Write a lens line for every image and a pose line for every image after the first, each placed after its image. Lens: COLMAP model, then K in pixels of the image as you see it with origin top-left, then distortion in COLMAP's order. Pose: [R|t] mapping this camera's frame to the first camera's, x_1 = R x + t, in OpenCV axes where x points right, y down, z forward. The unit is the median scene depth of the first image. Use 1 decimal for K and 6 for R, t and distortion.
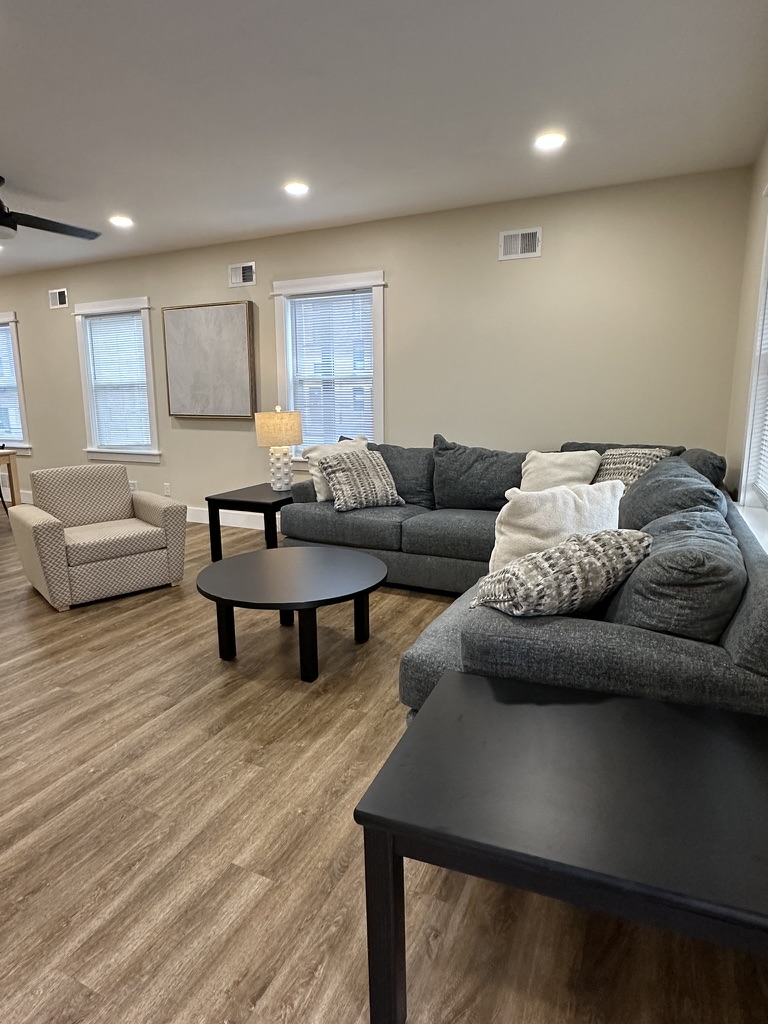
lens RADIAL K [[586.7, 0, 381.3], [0, 586.7, 506.4], [0, 0, 1]] dist [-0.007300, 0.002596]
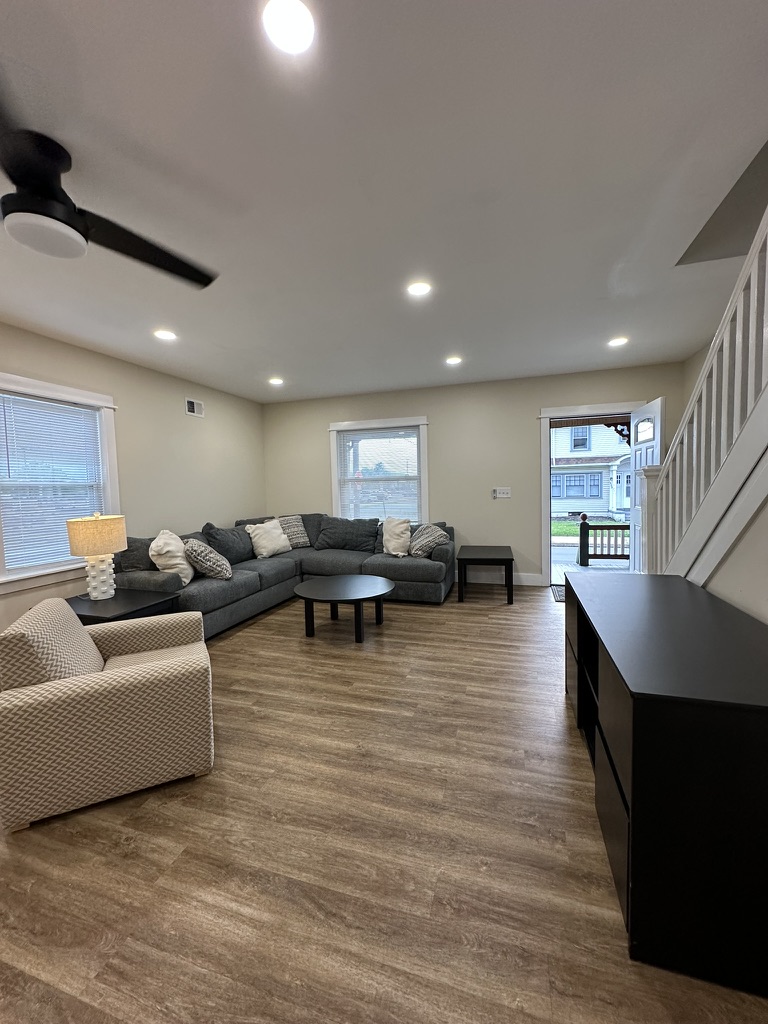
lens RADIAL K [[410.9, 0, 381.4], [0, 410.9, 509.4], [0, 0, 1]] dist [-0.005495, 0.001135]
pose [[-0.136462, -0.044981, 0.989624, -1.371750], [0.209961, 0.974961, 0.073267, -0.189254], [-0.968140, 0.217781, -0.123601, 0.940800]]
